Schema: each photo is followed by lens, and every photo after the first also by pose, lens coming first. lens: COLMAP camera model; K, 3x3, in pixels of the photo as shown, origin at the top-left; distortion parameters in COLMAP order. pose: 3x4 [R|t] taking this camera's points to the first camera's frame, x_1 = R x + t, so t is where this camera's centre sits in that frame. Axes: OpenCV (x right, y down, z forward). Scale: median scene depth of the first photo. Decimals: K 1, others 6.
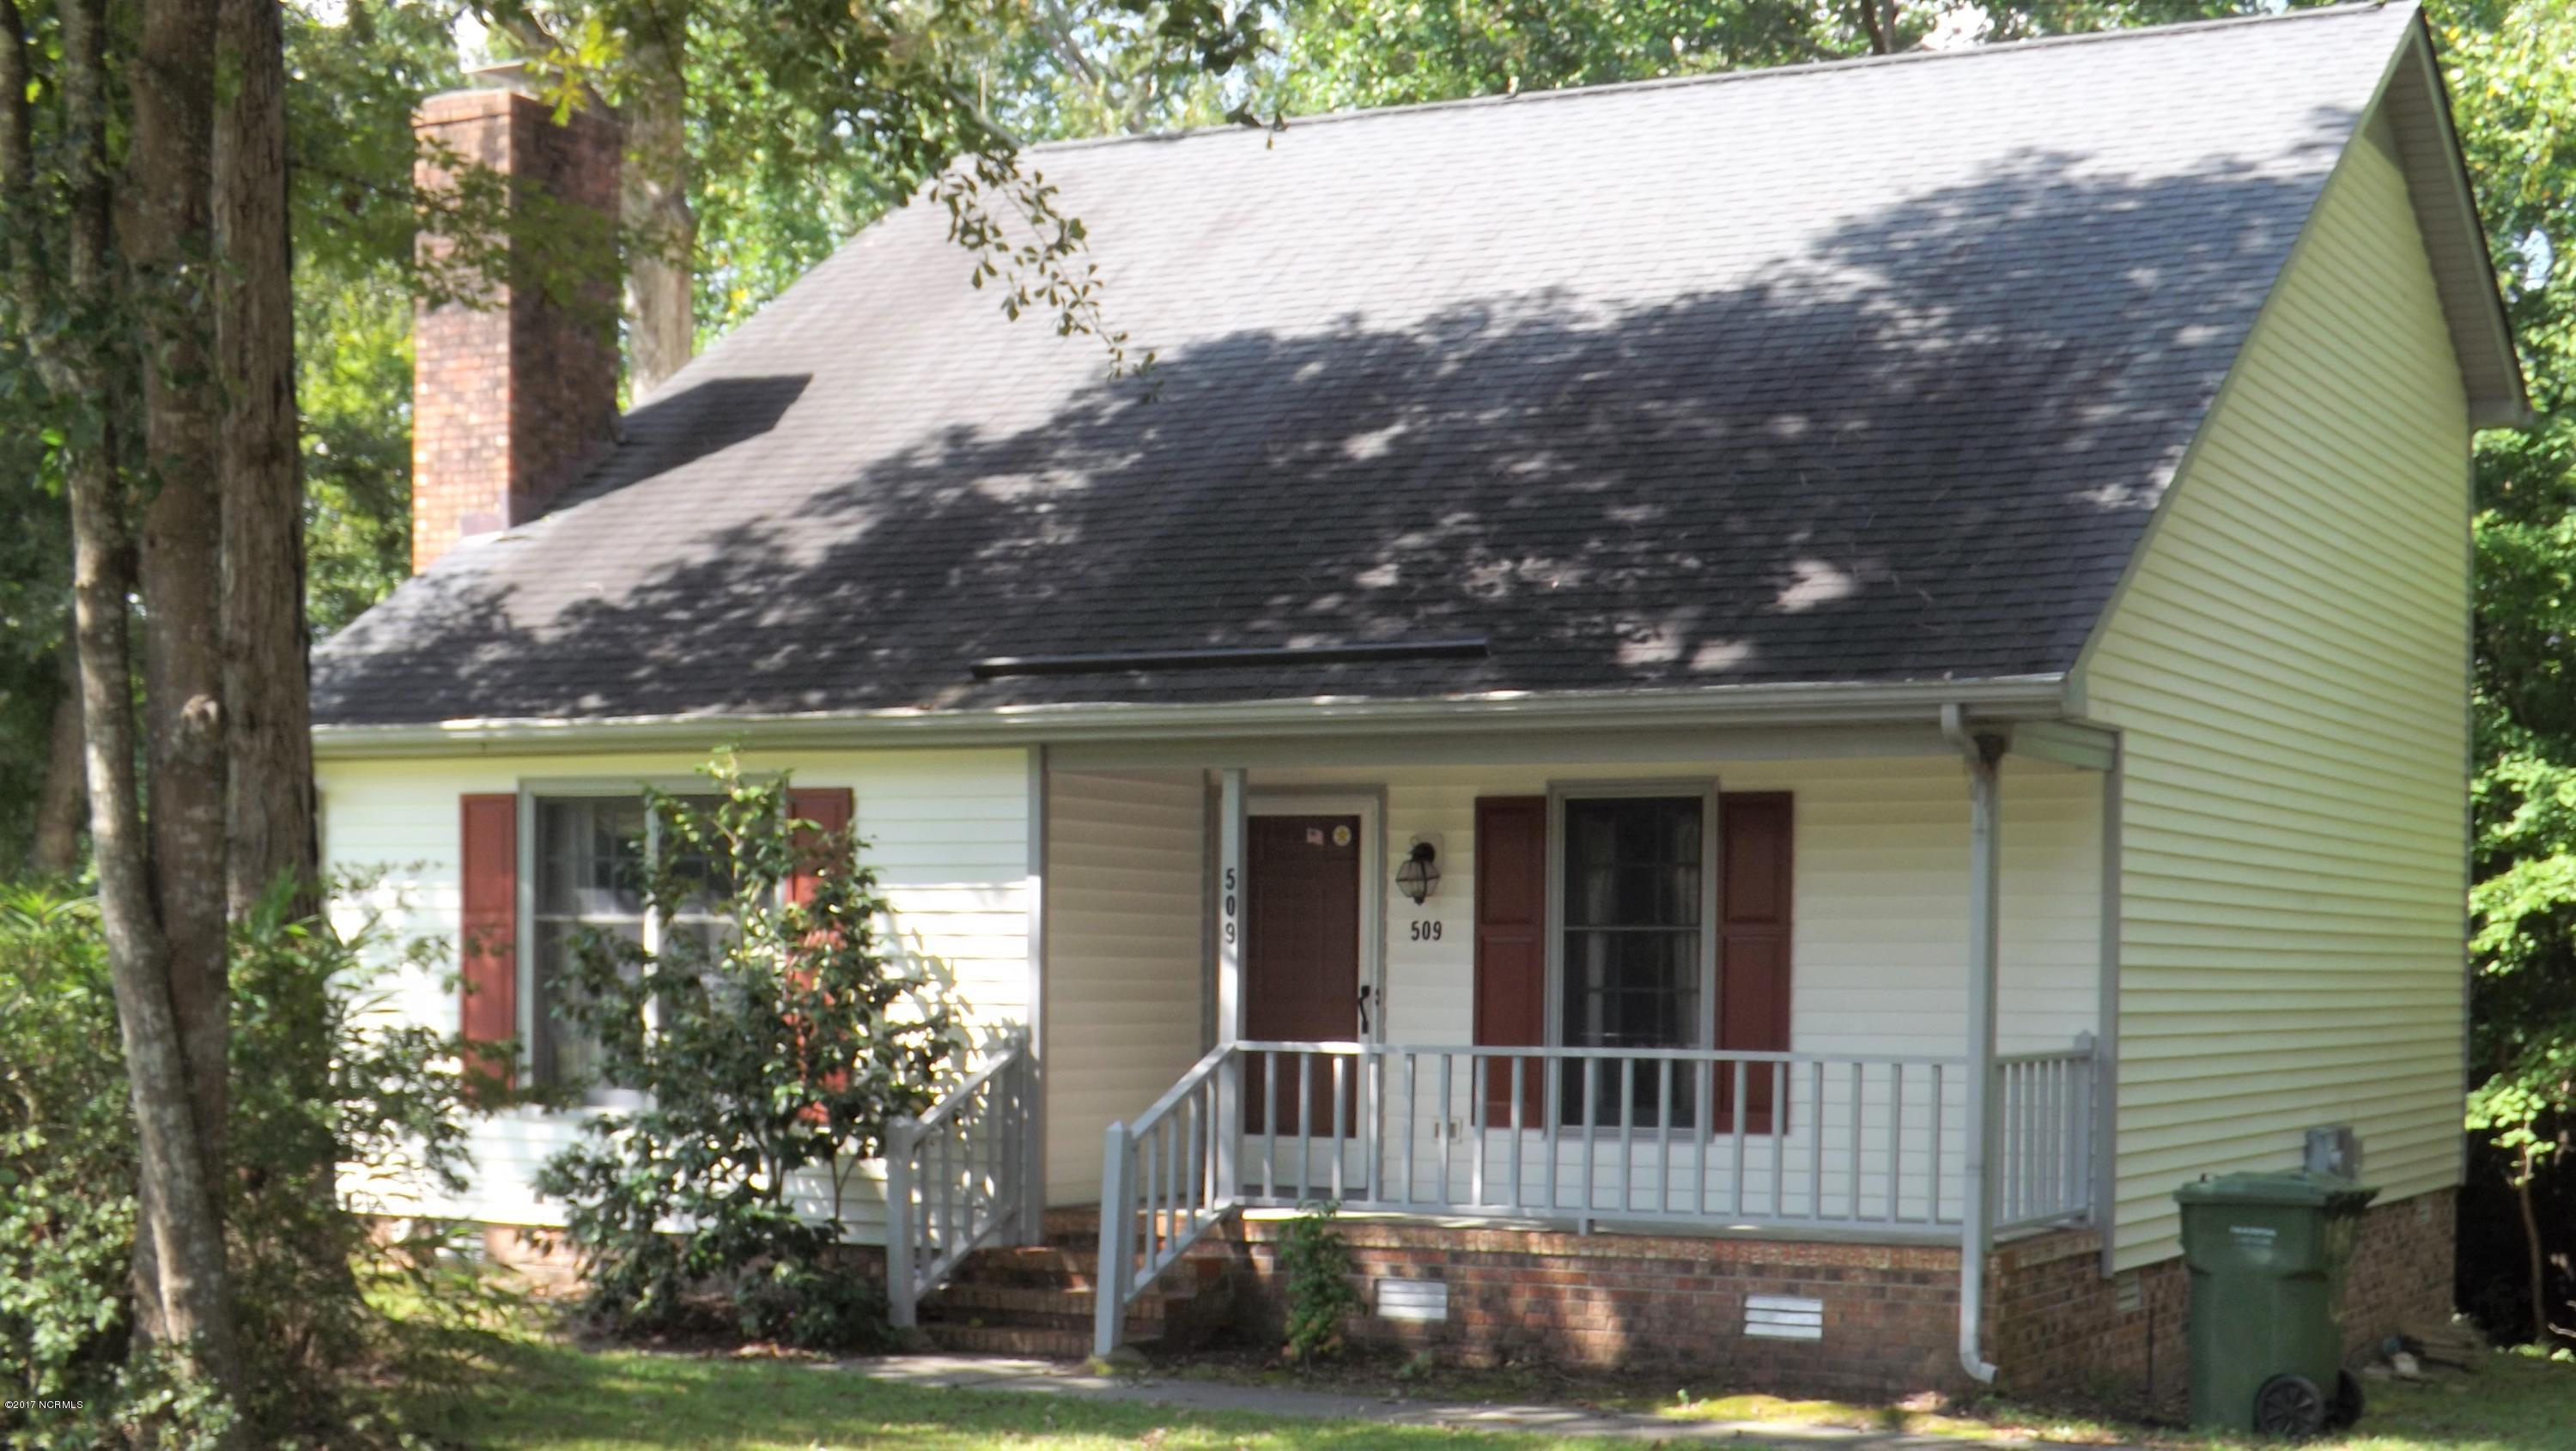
lens RADIAL K [[3679.2, 0, 1288.0], [0, 3679.2, 725.5], [0, 0, 1]] dist [-0.481951, -0.025093]
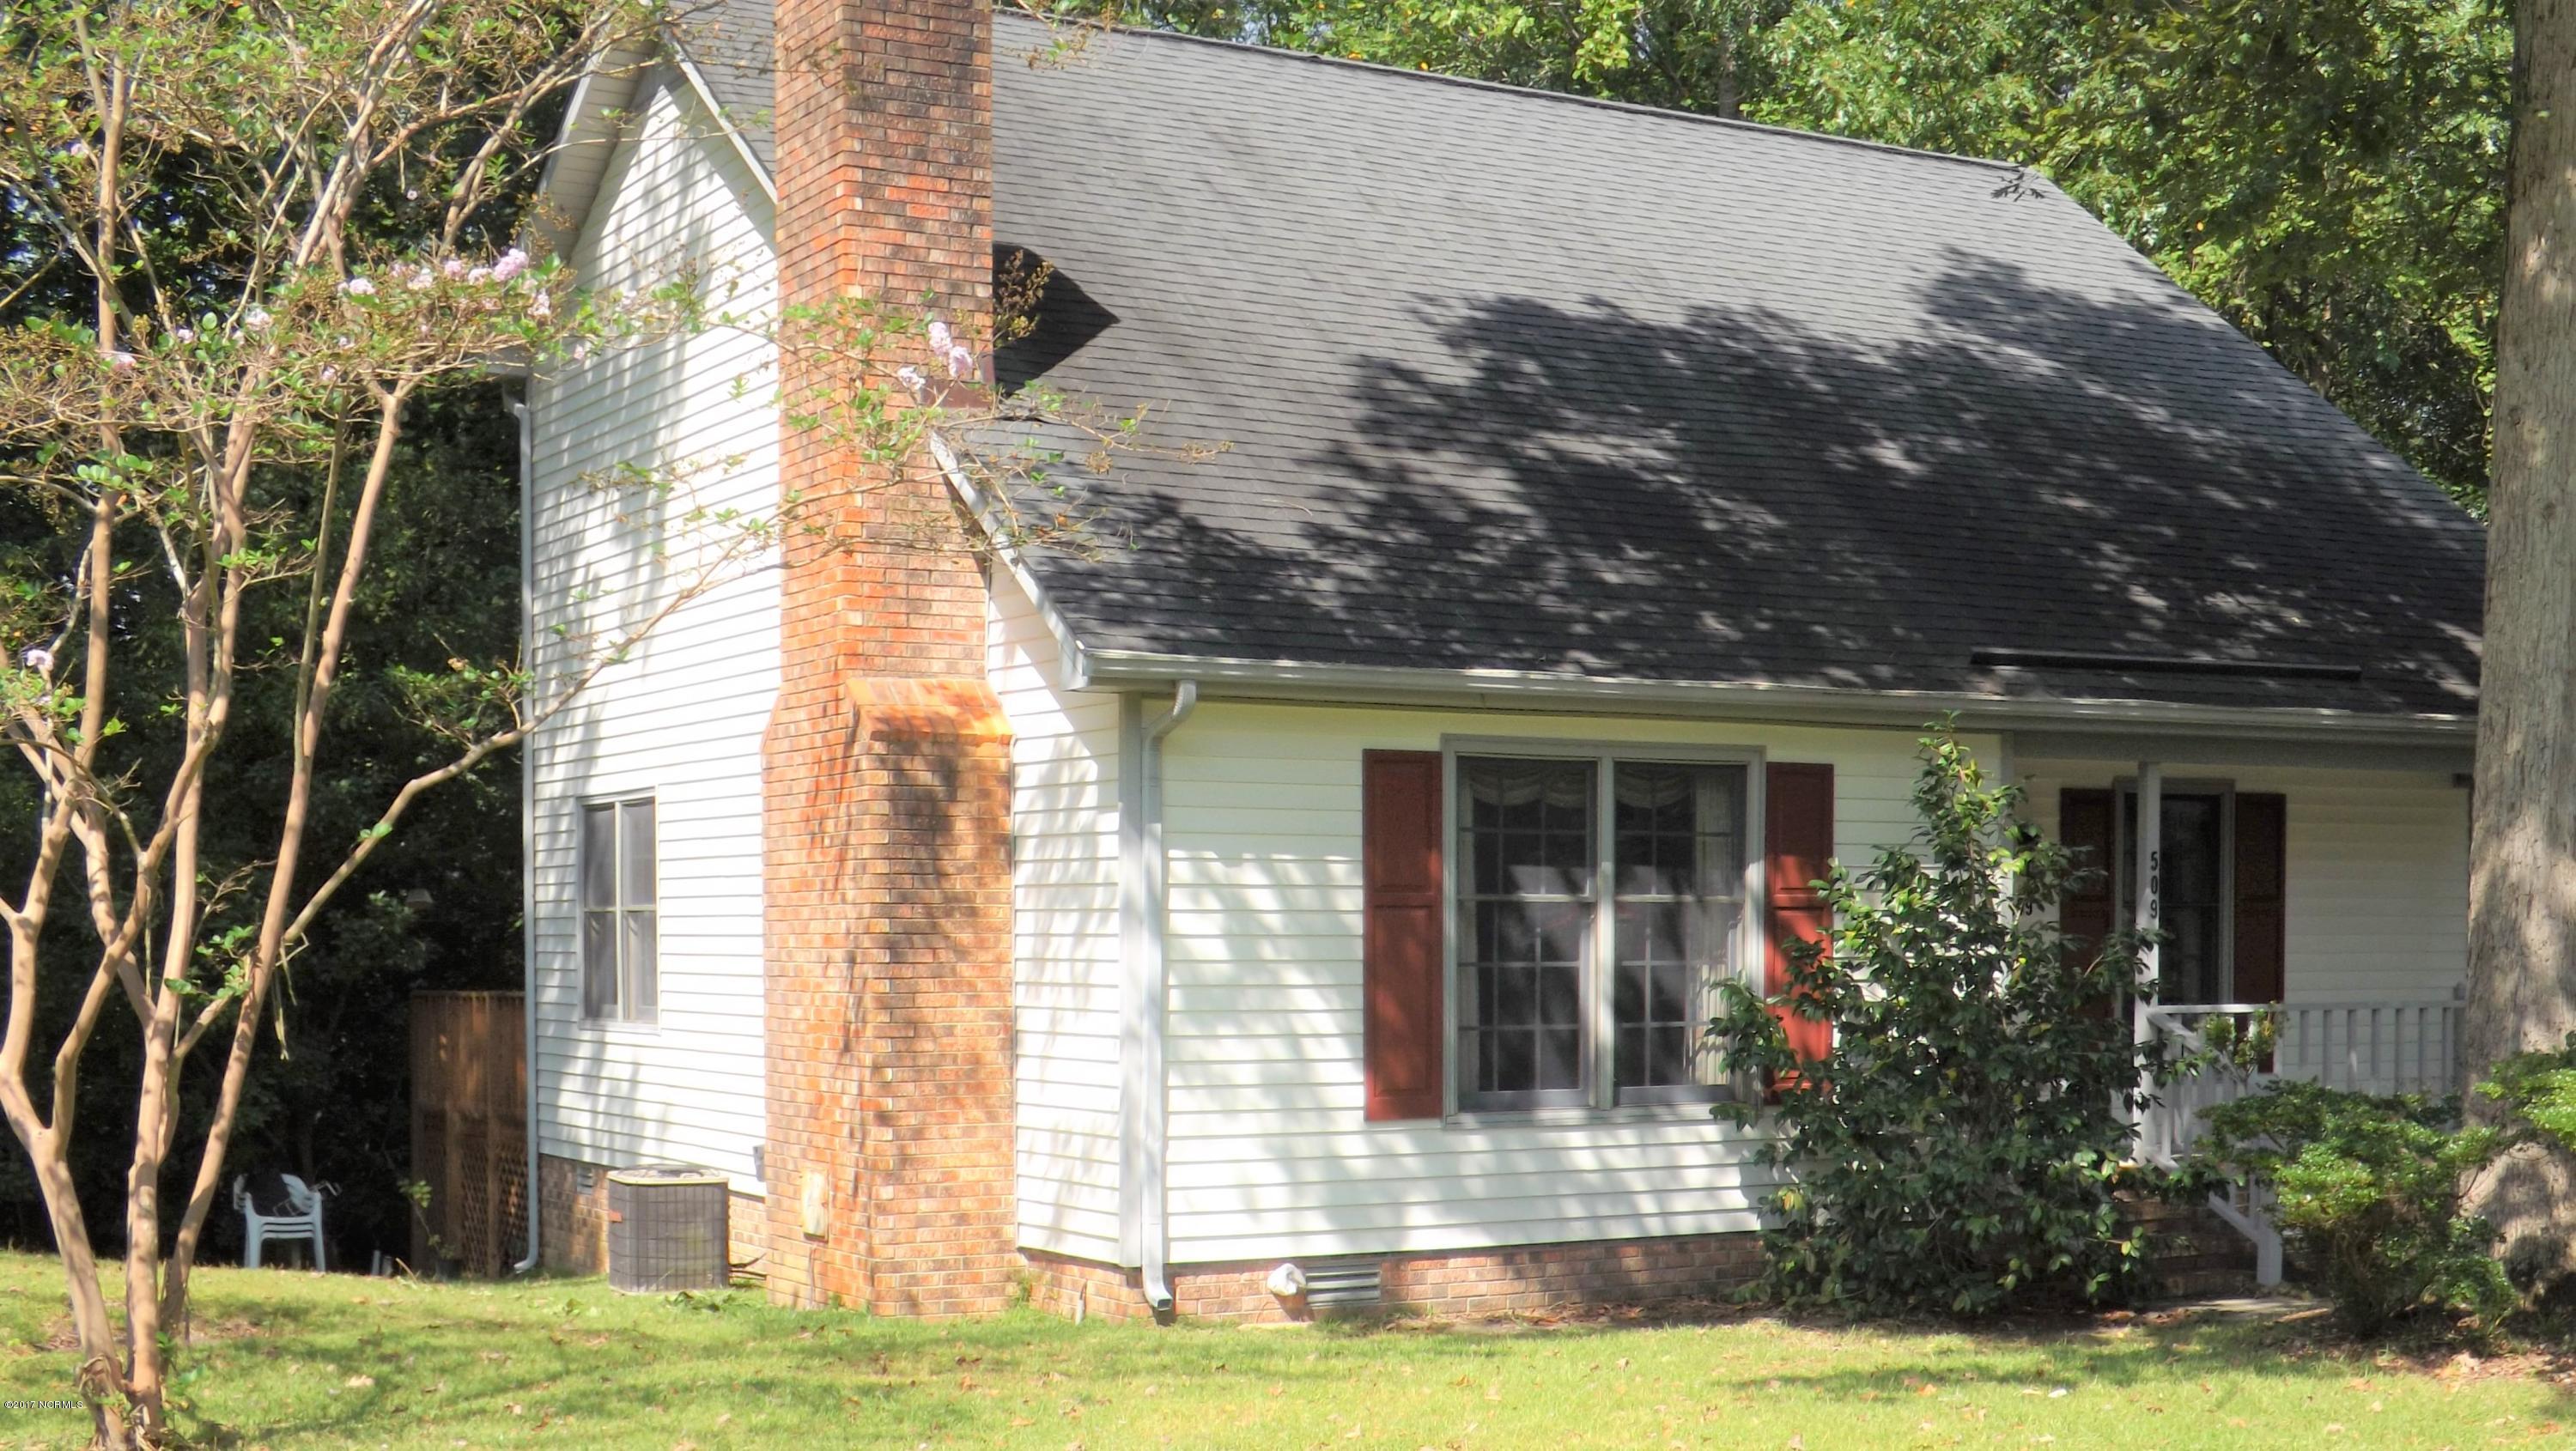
lens RADIAL K [[3679.2, 0, 1288.0], [0, 3679.2, 725.5], [0, 0, 1]] dist [-0.481951, -0.025093]
pose [[0.567137, 0.037052, 0.822790, -0.954821], [-0.064382, 0.997925, -0.000561, 0.015408], [-0.821103, -0.052655, 0.568346, 0.533583]]
